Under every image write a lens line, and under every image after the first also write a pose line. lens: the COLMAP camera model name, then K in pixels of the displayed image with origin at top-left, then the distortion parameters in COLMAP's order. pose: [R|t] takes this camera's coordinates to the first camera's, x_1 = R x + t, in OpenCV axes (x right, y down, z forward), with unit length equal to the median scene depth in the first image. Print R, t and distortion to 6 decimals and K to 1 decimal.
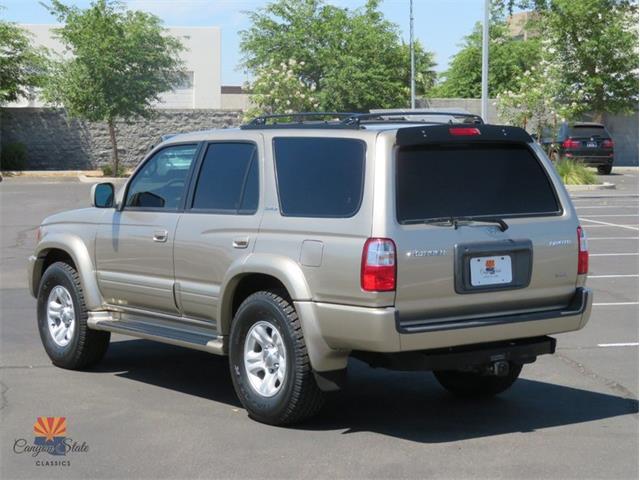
lens RADIAL K [[1415.5, 0, 317.2], [0, 1415.5, 237.0], [0, 0, 1]] dist [-0.012587, 0.000000]
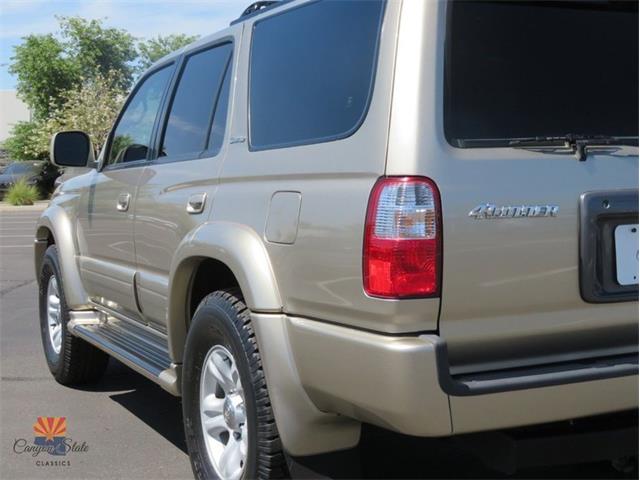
lens RADIAL K [[979.3, 0, 319.4], [0, 979.3, 232.9], [0, 0, 1]] dist [-0.019933, 0.000000]
pose [[0.985859, -0.000354, -0.167575, 0.065657], [-0.000660, 0.999982, -0.005998, 0.019088], [0.167574, 0.006024, 0.985841, 0.659778]]
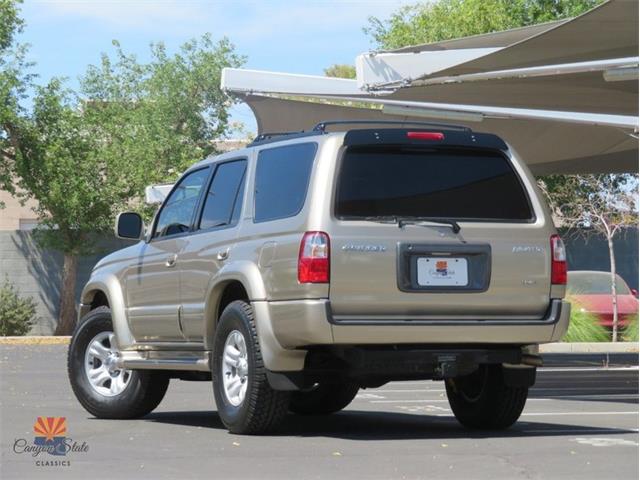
lens RADIAL K [[2280.0, 0, 320.3], [0, 2280.0, 240.8], [0, 0, 1]] dist [-0.422798, 0.000000]
pose [[0.973022, -0.000302, -0.230713, 0.407755], [-0.024412, 0.994251, -0.104256, 0.170685], [0.229418, 0.107076, 0.967420, -0.571606]]
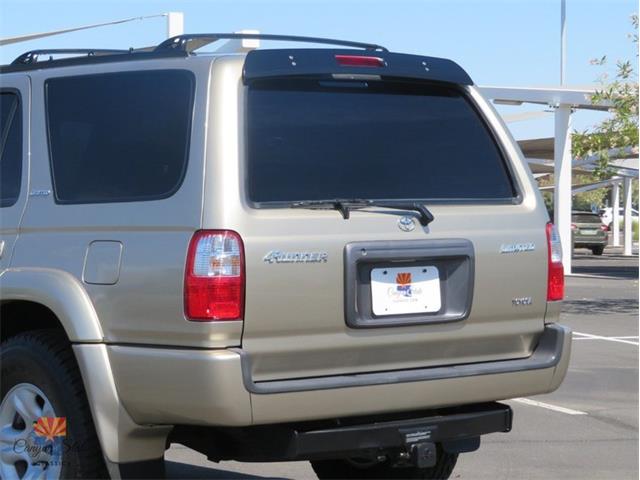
lens RADIAL K [[1847.4, 0, 323.5], [0, 1847.4, 241.2], [0, 0, 1]] dist [0.015298, 0.000000]
pose [[0.997068, -0.002451, 0.076478, 0.028563], [0.006141, 0.998826, -0.048060, 0.040089], [-0.076271, 0.048388, 0.995912, 0.223509]]
